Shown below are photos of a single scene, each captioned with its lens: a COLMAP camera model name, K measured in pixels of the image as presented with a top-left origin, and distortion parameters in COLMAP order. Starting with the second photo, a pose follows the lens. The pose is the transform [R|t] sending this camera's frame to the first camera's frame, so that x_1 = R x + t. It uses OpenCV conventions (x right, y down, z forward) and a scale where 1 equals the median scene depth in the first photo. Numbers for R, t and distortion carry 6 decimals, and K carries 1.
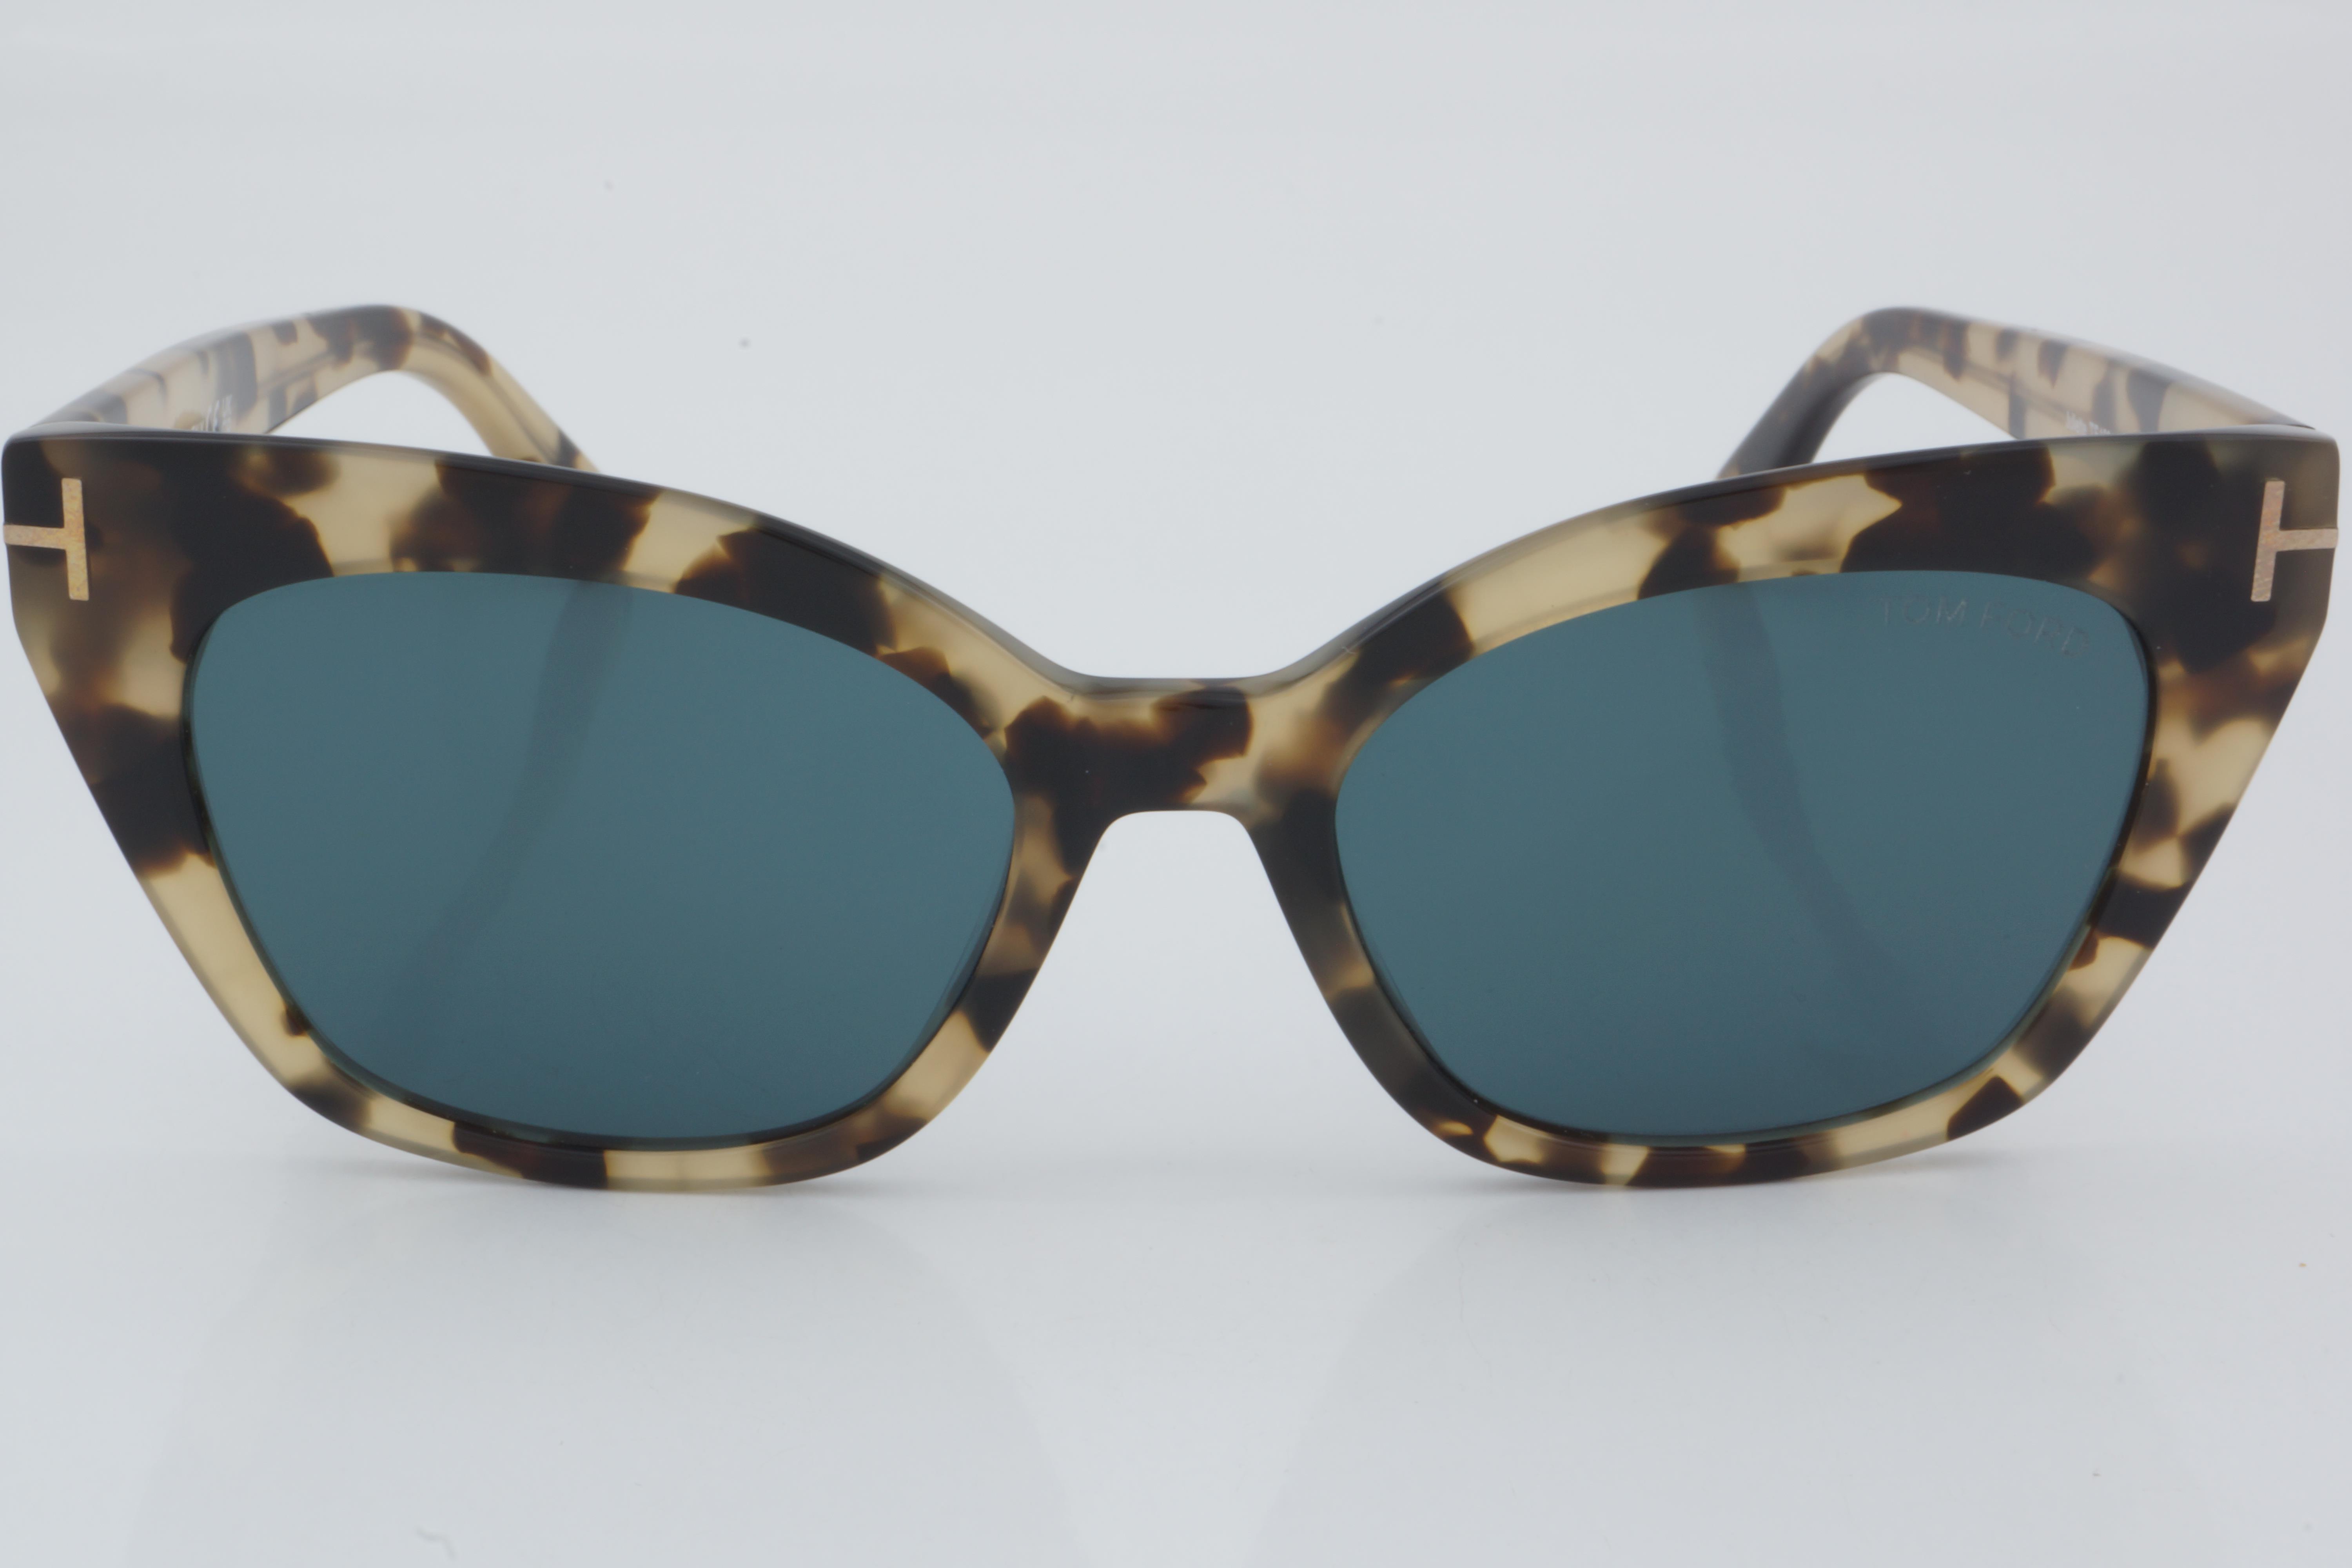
lens RADIAL K [[5477.1, 0, 1174.6], [0, 5477.1, 786.4], [0, 0, 1]] dist [-0.064605, 0.000000]
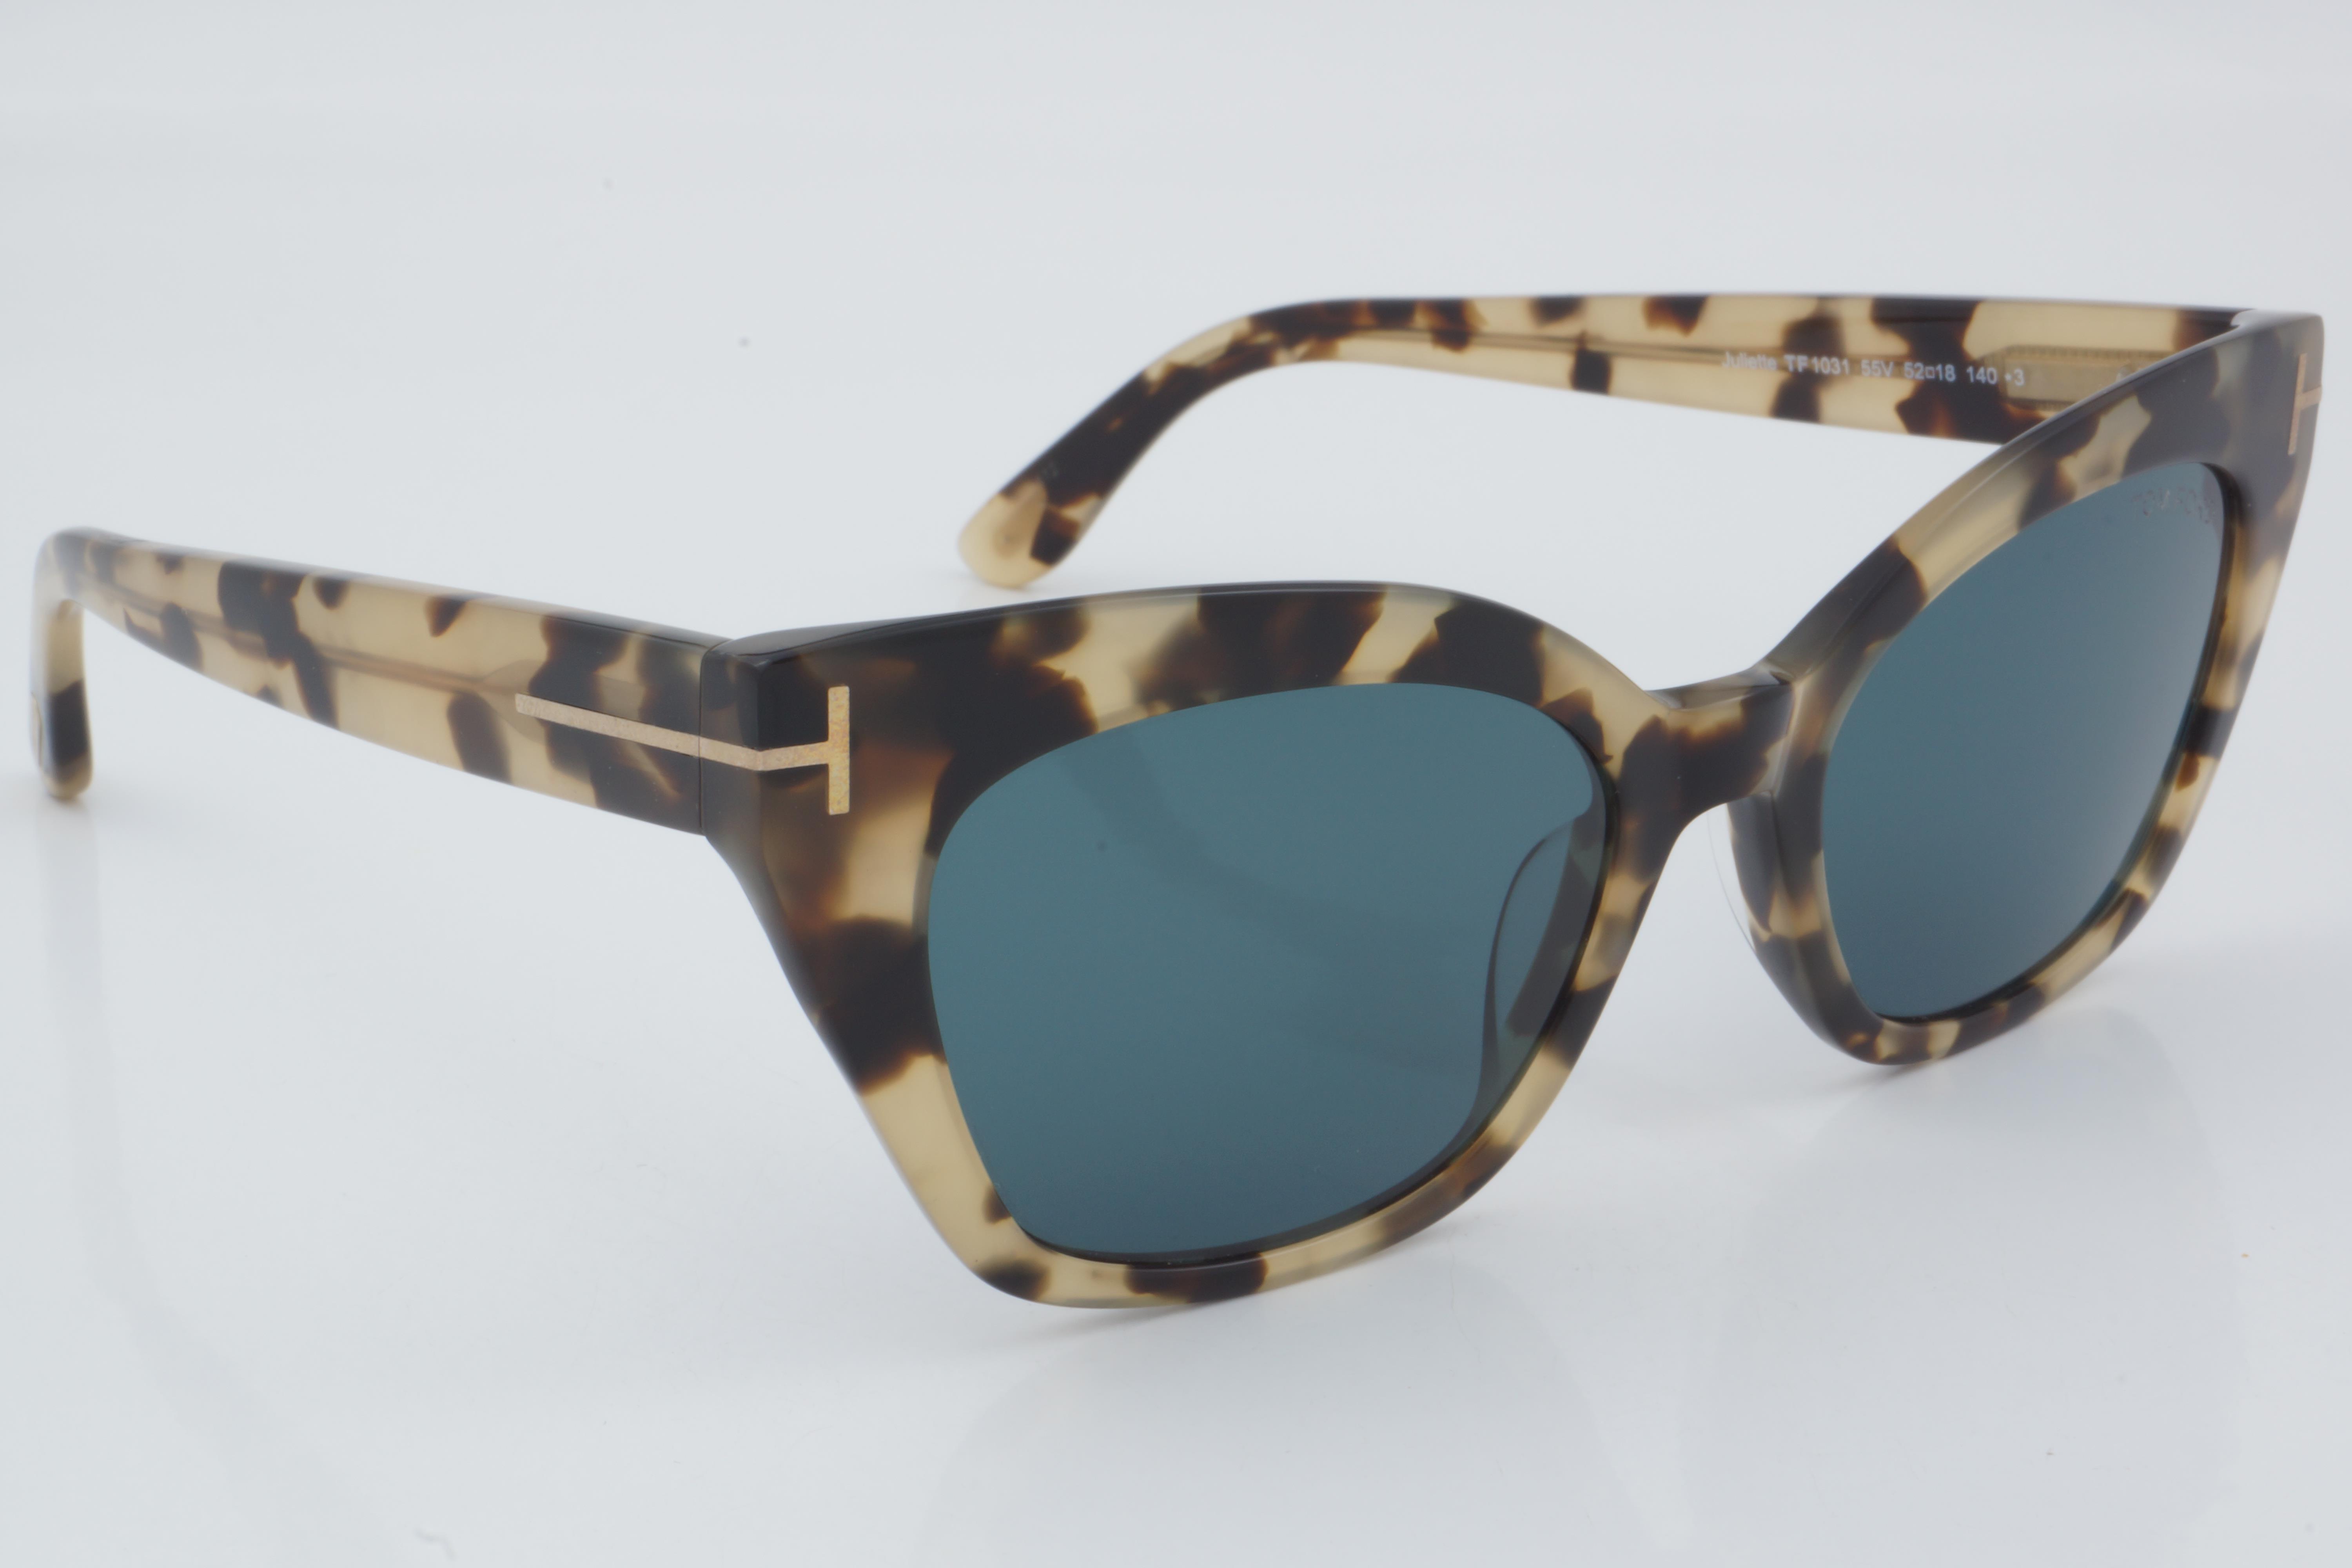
lens RADIAL K [[5065.0, 0, 1175.6], [0, 5065.0, 781.0], [0, 0, 1]] dist [-0.210358, 0.000000]
pose [[0.782480, -0.196666, 0.590802, -0.665149], [0.196003, 0.978374, 0.066086, -0.085323], [-0.591022, 0.064088, 0.804105, 0.261302]]
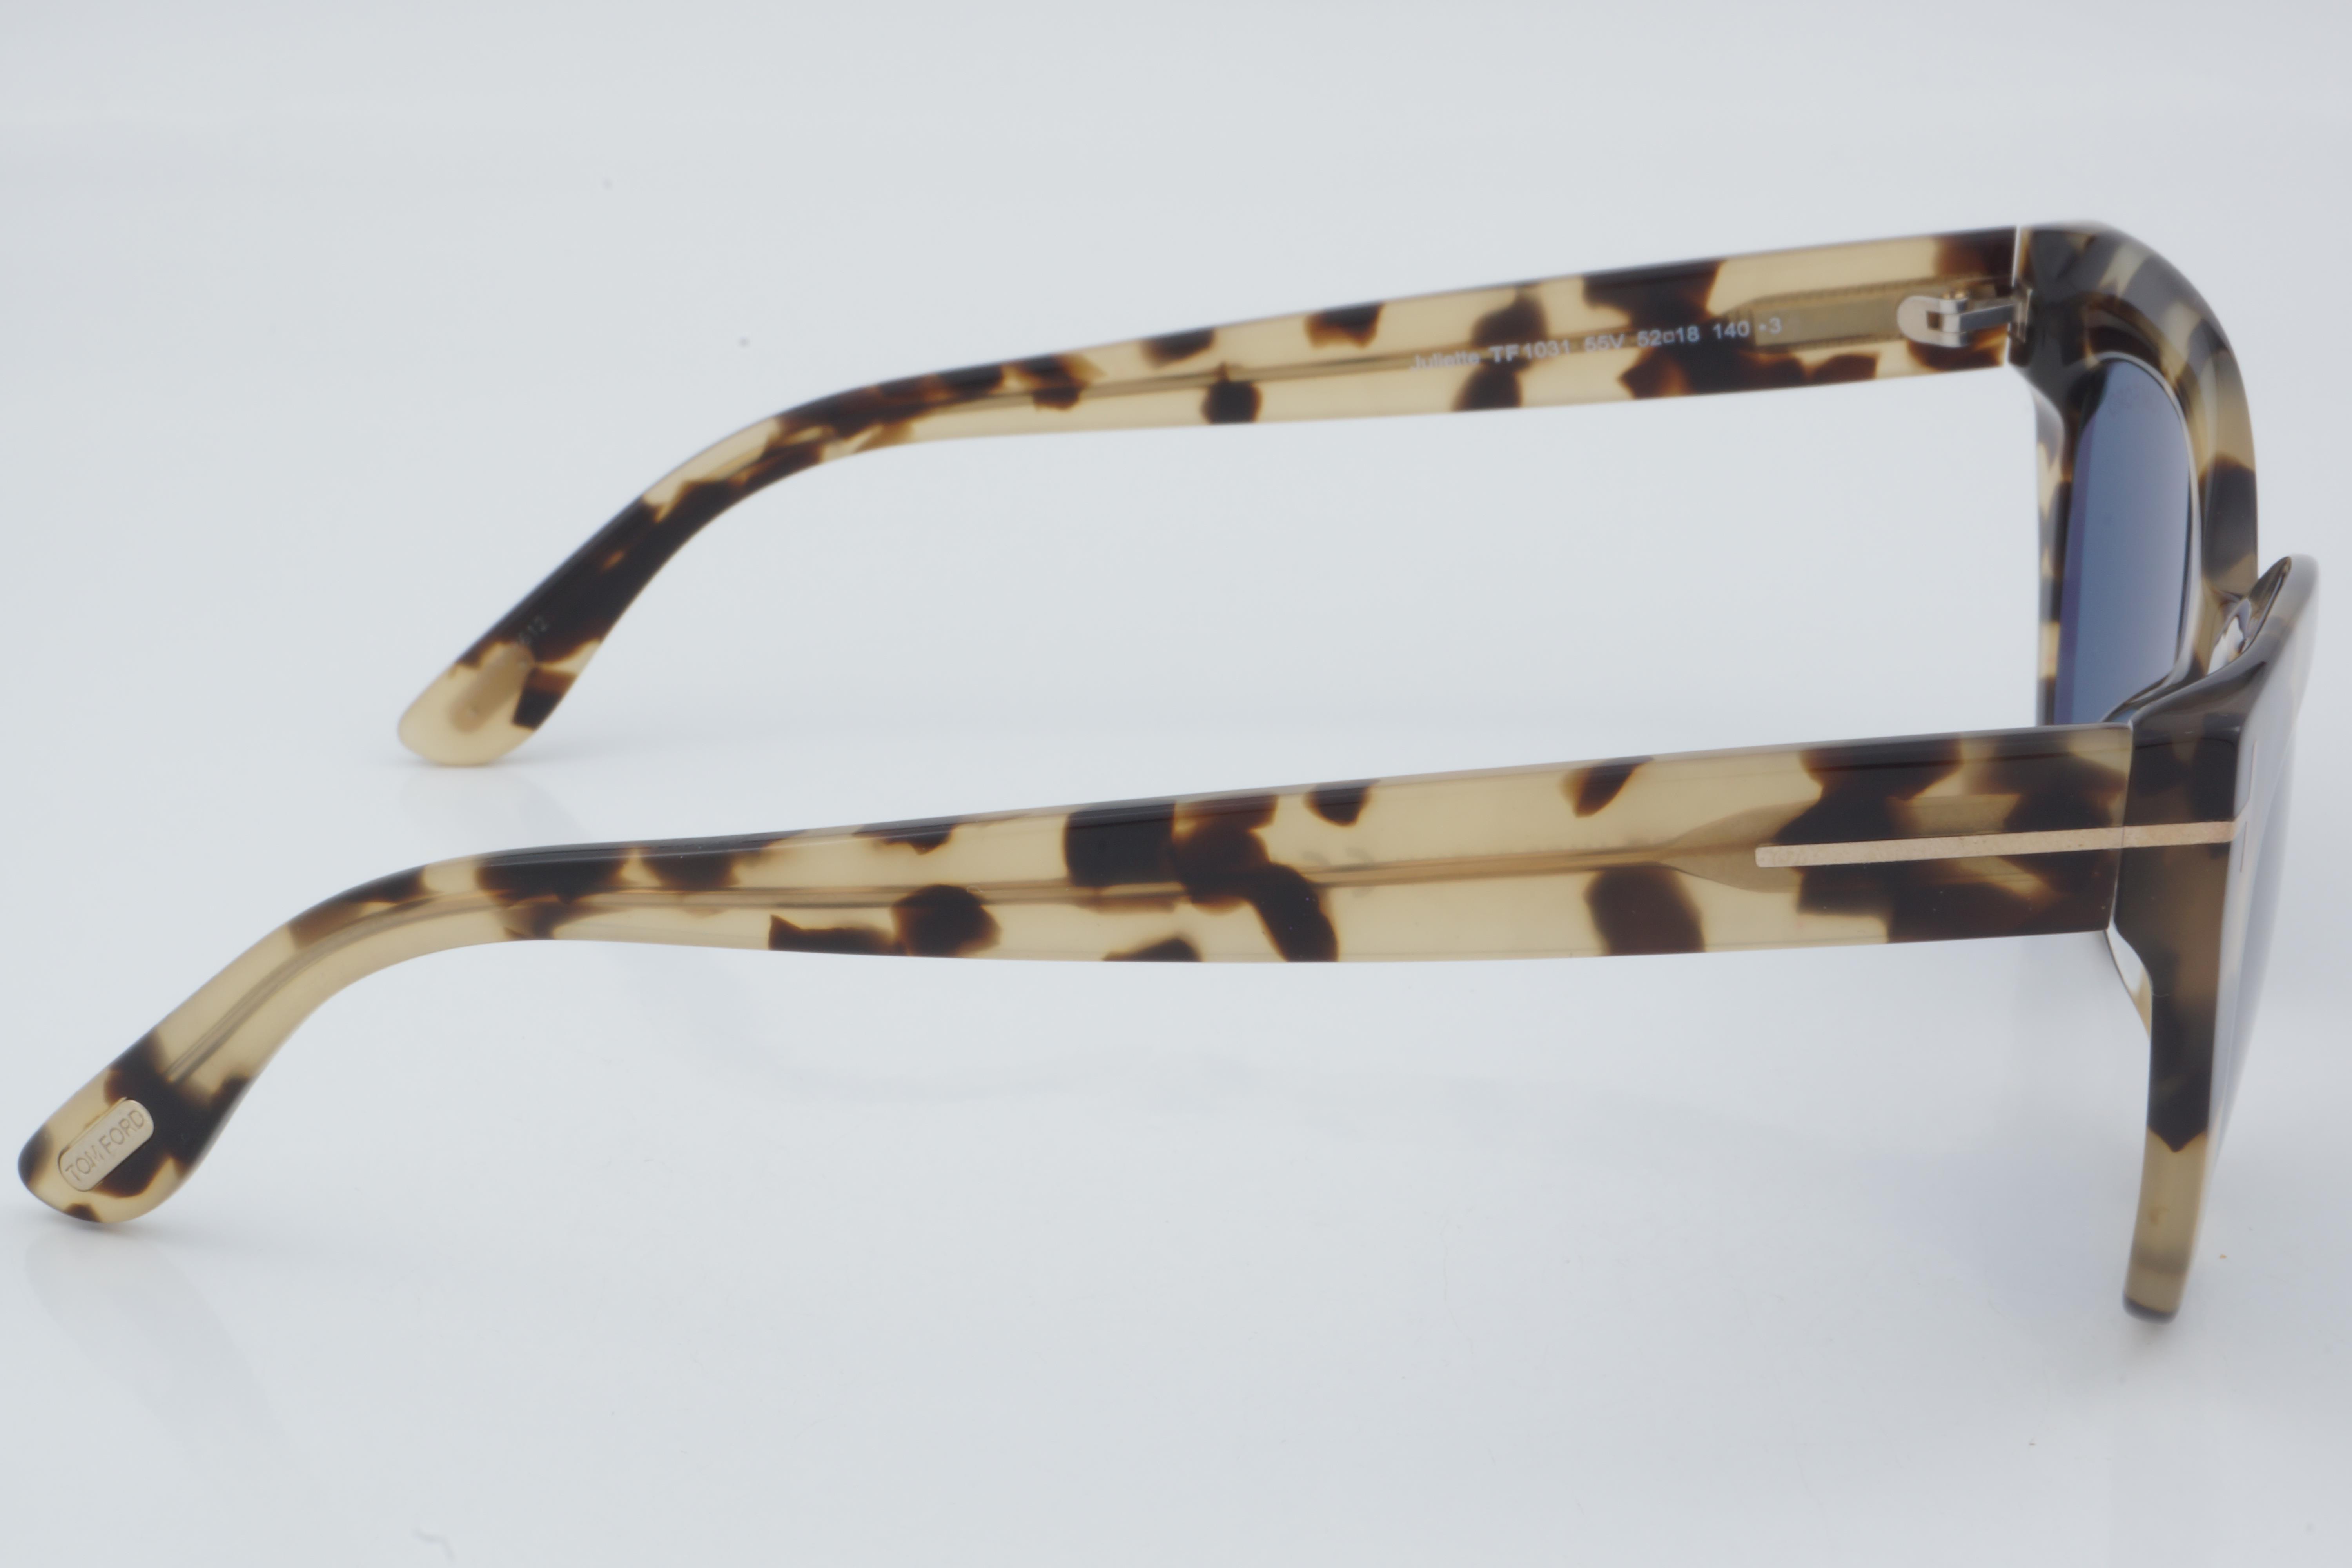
lens RADIAL K [[5065.0, 0, 1175.1], [0, 5065.0, 782.3], [0, 0, 1]] dist [-0.210358, 0.000000]
pose [[0.142272, -0.311399, 0.939569, -1.025959], [0.302689, 0.917440, 0.258231, -0.324208], [-0.942411, 0.247658, 0.224783, 0.969311]]
